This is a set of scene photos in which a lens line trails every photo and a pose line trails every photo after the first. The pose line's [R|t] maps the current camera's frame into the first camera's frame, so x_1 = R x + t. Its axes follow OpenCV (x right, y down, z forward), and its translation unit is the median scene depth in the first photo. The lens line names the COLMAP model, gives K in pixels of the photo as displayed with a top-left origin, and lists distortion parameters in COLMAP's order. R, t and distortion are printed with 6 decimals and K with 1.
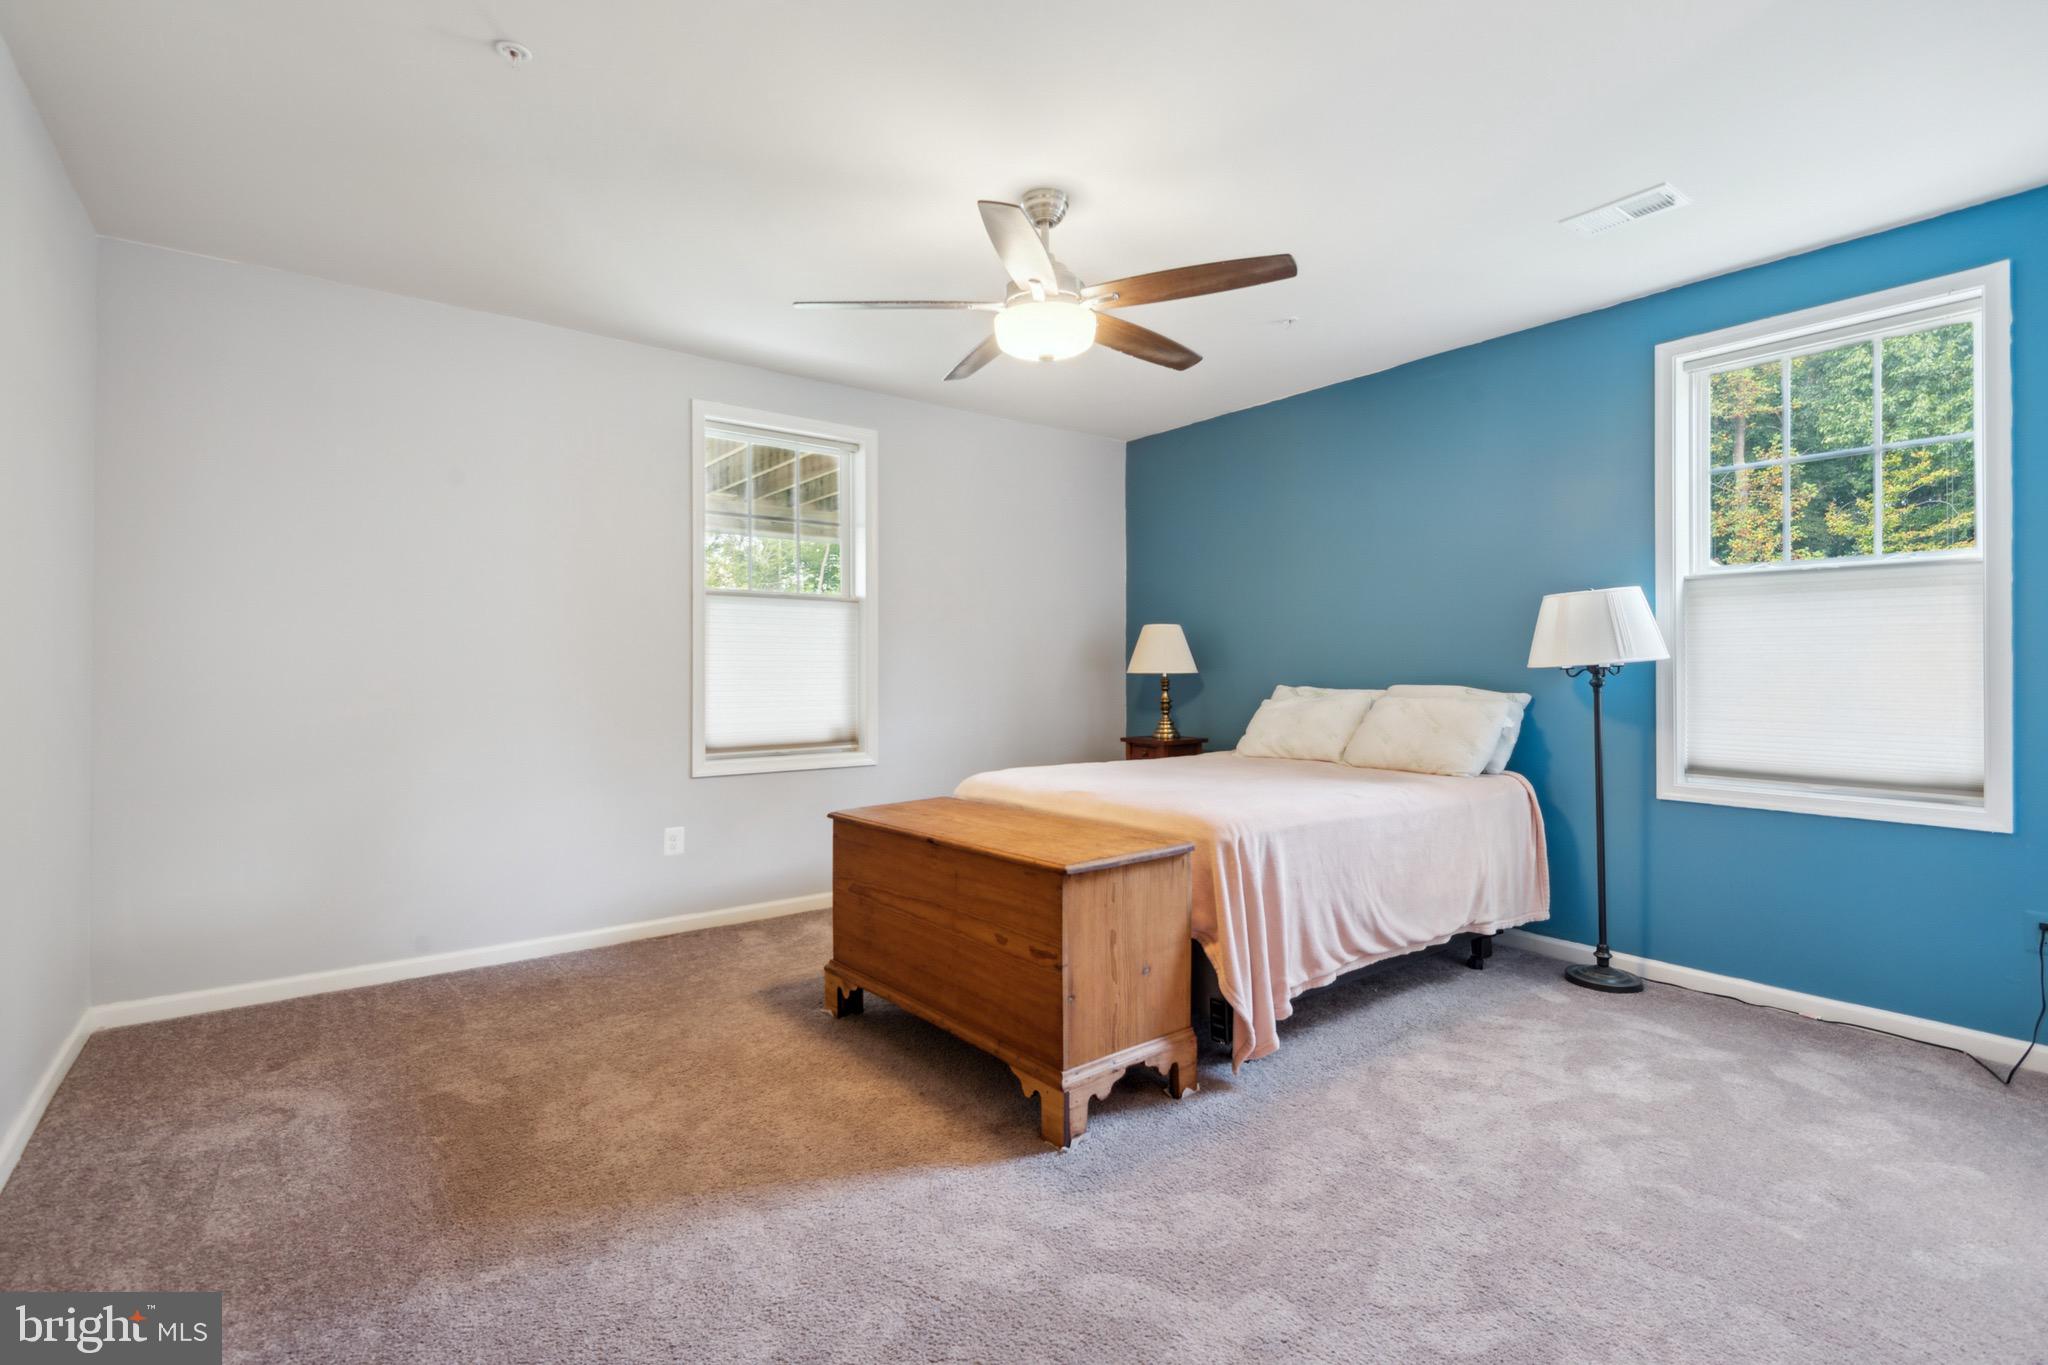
lens RADIAL K [[948.5, 0, 1019.9], [0, 948.5, 674.7], [0, 0, 1]] dist [0.025350, -0.007204]
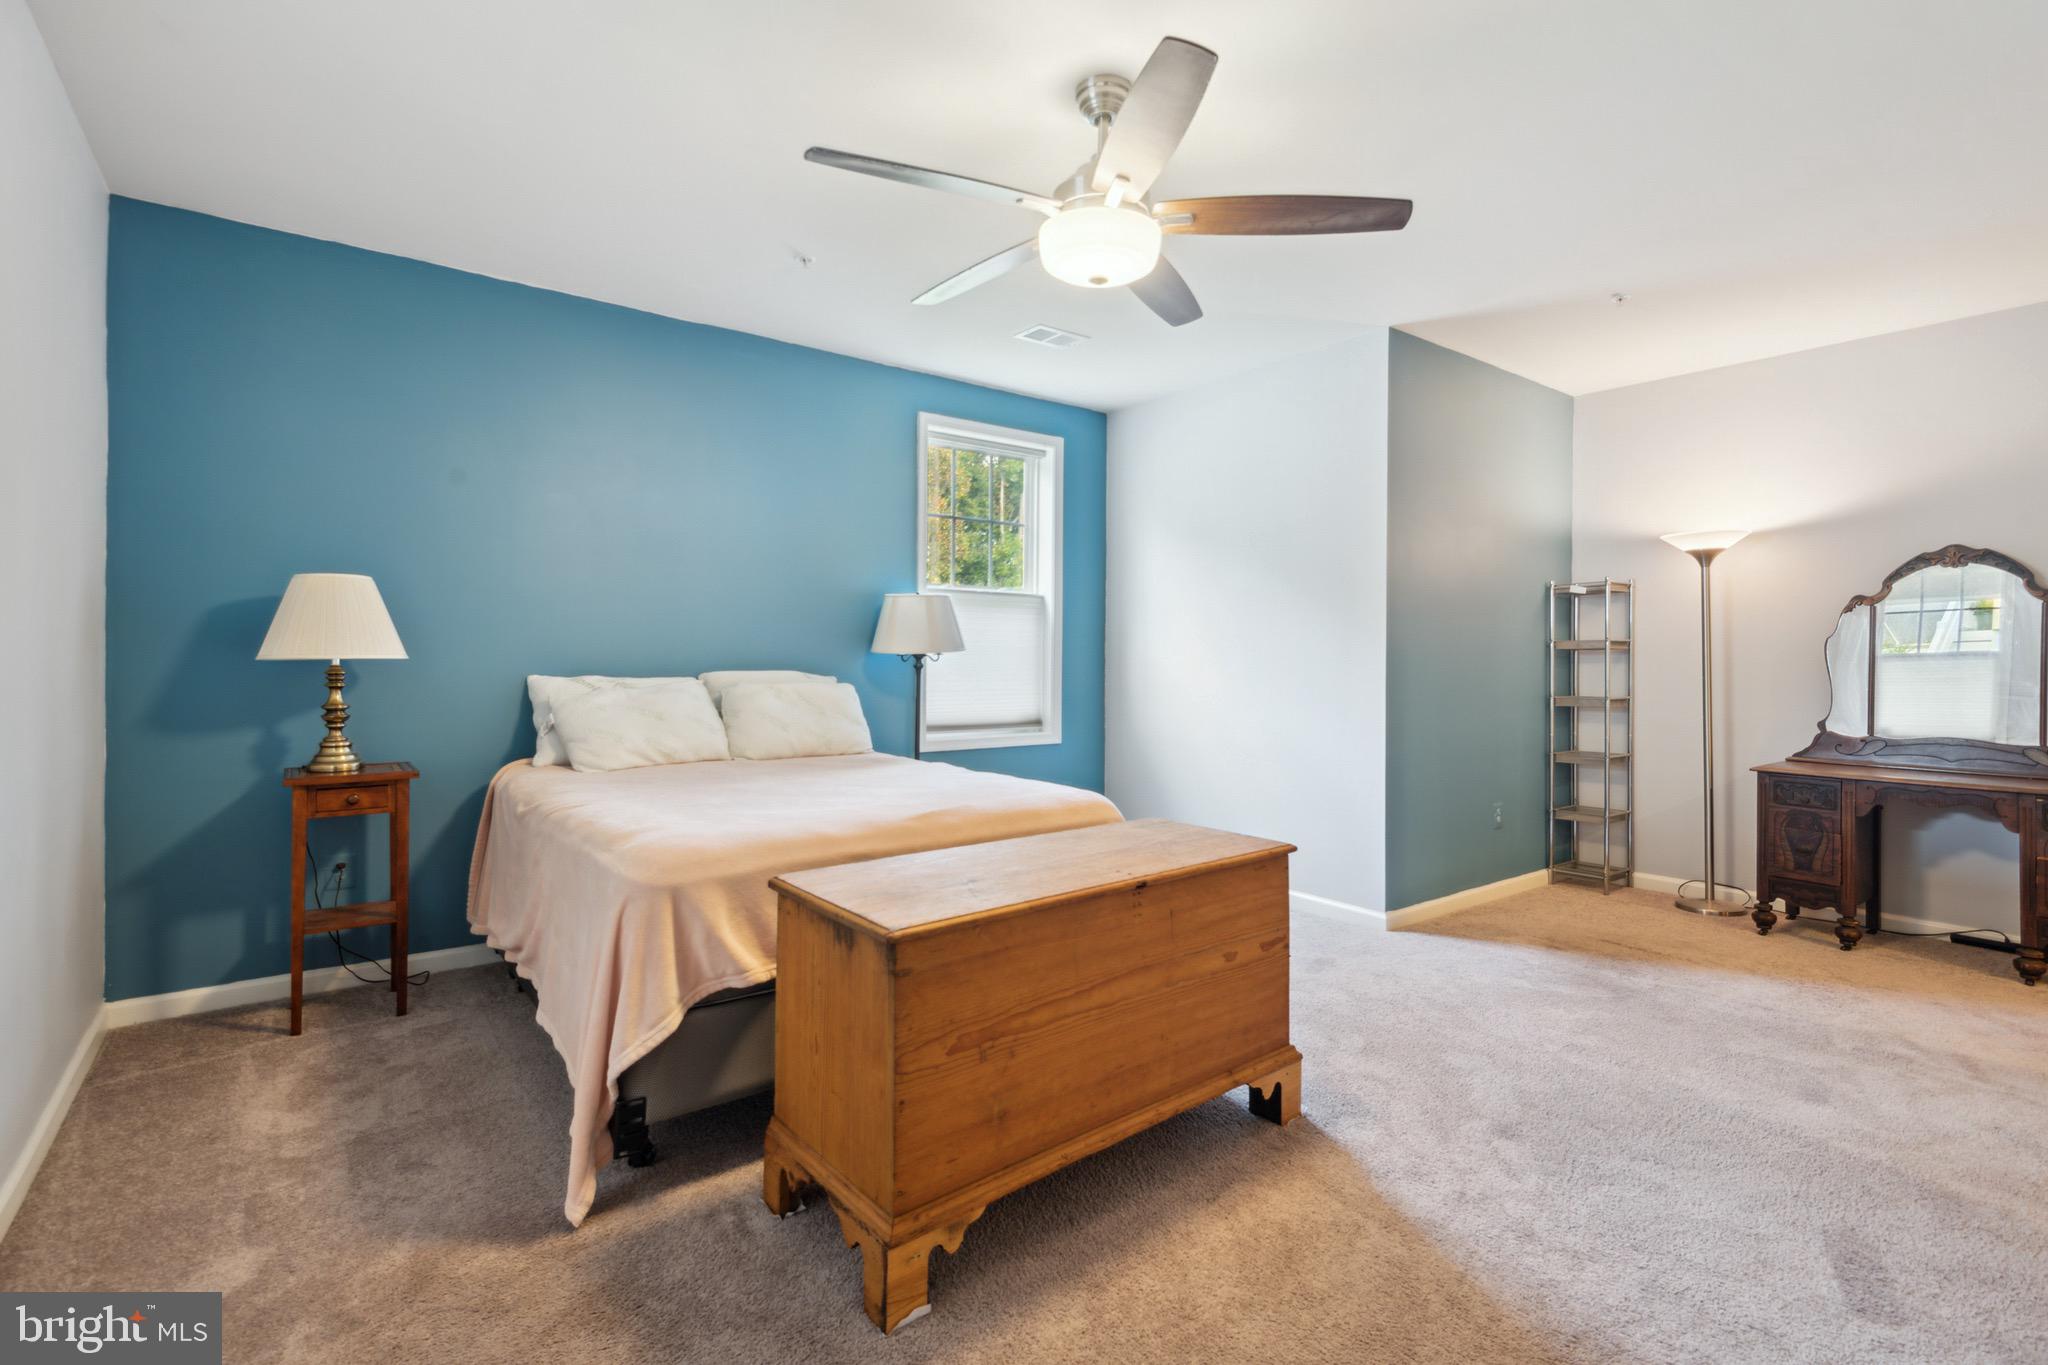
lens RADIAL K [[948.5, 0, 1020.4], [0, 948.5, 673.2], [0, 0, 1]] dist [0.025350, -0.007204]
pose [[-0.004507, -0.016865, 0.999848, -0.783116], [0.004542, 0.999847, 0.016885, -0.003261], [-0.999980, 0.004618, -0.004429, 1.033057]]
